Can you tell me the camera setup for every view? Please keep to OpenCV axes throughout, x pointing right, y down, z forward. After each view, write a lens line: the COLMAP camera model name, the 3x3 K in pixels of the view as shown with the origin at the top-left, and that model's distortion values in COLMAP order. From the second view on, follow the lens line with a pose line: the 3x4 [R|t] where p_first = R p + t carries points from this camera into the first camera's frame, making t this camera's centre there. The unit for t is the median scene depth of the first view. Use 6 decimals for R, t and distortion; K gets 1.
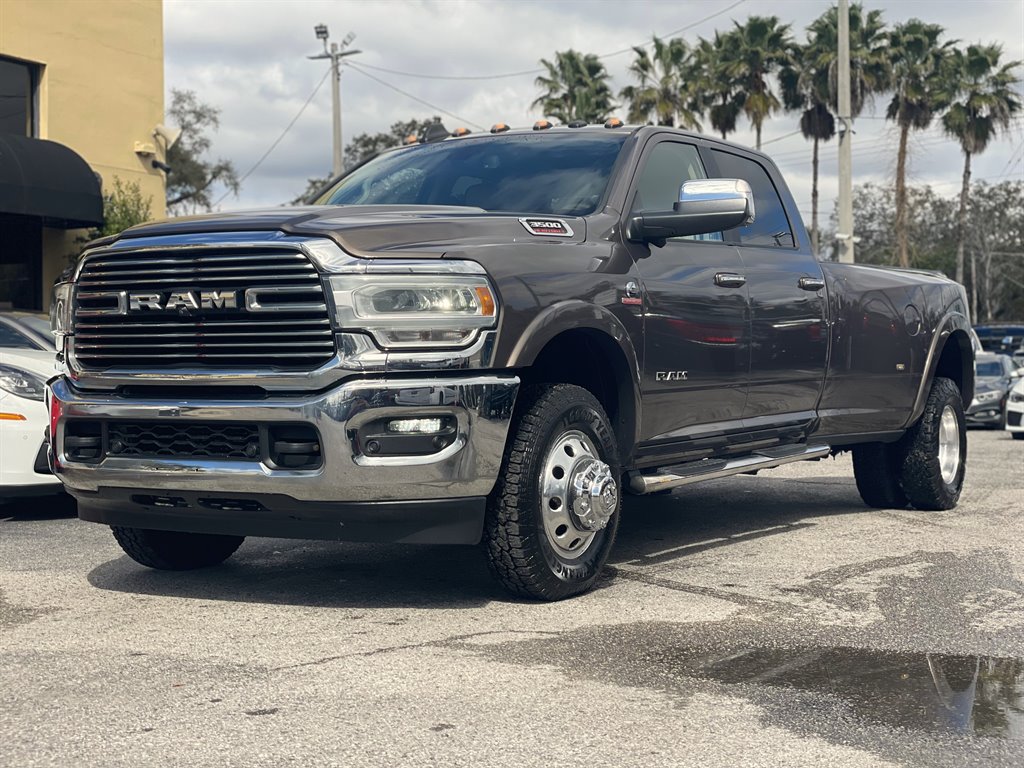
lens RADIAL K [[1522.3, 0, 512.1], [0, 1522.3, 363.6], [0, 0, 1]] dist [0.231191, -0.662851]
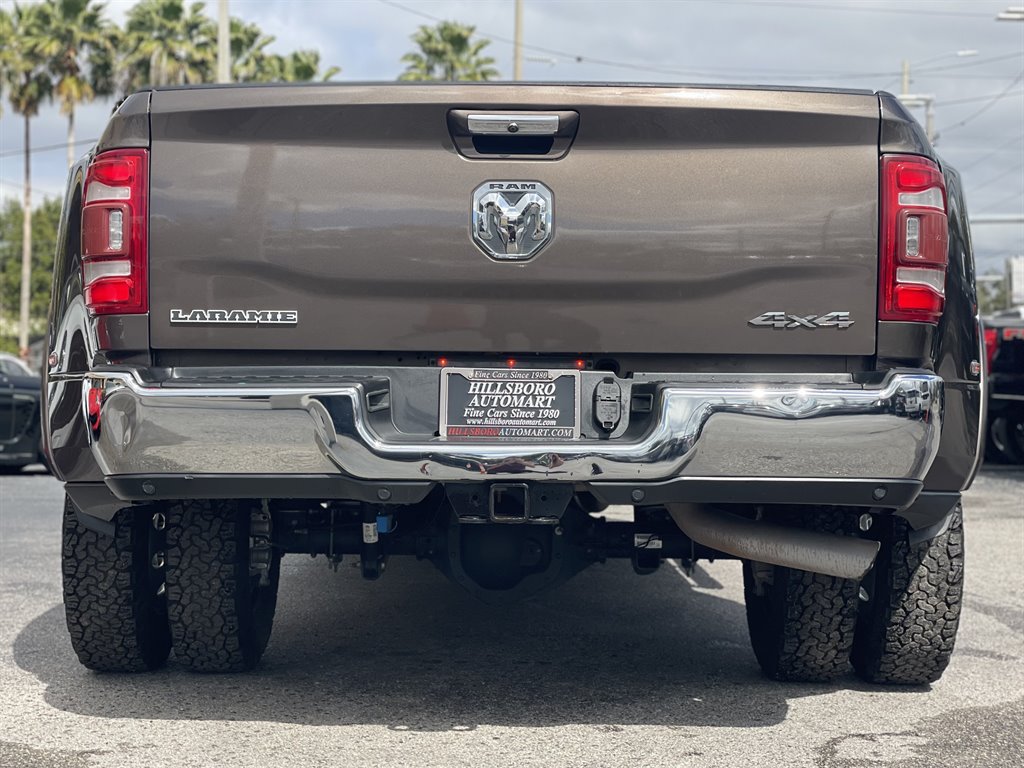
lens RADIAL K [[1611.4, 0, 509.9], [0, 1611.4, 369.4], [0, 0, 1]] dist [0.227665, -0.641399]
pose [[0.890416, 0.019456, 0.454732, -0.097600], [-0.016927, 0.999810, -0.009633, 0.000963], [-0.454833, 0.000880, 0.890576, 0.067477]]
